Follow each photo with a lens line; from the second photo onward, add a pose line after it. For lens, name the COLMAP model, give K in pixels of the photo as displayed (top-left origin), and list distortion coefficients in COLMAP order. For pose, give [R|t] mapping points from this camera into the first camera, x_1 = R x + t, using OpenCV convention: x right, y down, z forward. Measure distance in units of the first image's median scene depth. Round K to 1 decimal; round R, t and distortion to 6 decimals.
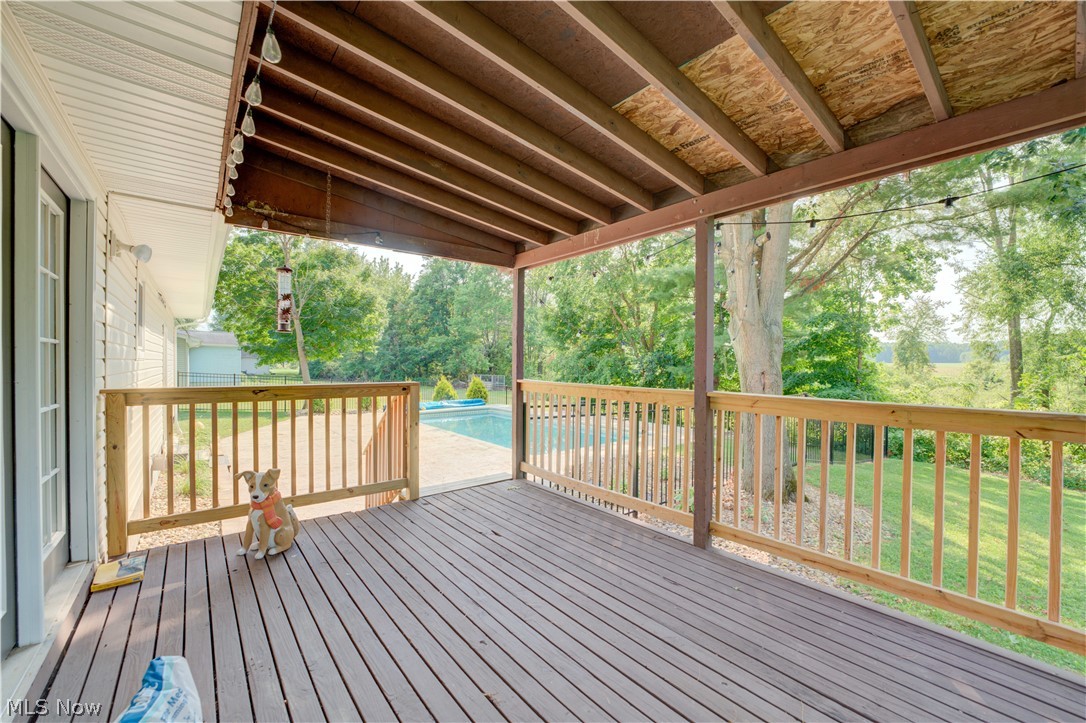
lens RADIAL K [[436.0, 0, 541.9], [0, 436.0, 365.5], [0, 0, 1]] dist [-0.033109, 0.005696]
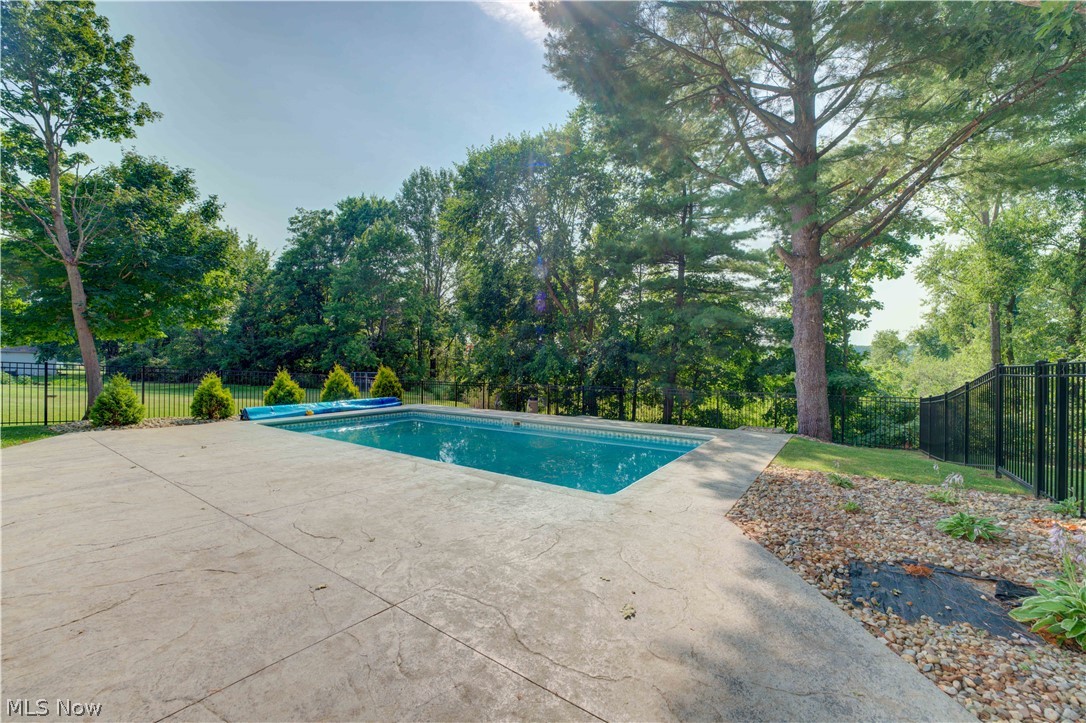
lens RADIAL K [[436.0, 0, 541.9], [0, 436.0, 365.5], [0, 0, 1]] dist [-0.033109, 0.005696]
pose [[0.960863, -0.002975, 0.277007, -0.077270], [0.003936, 0.999988, -0.002912, 0.020326], [-0.276995, 0.003889, 0.960864, 0.183065]]
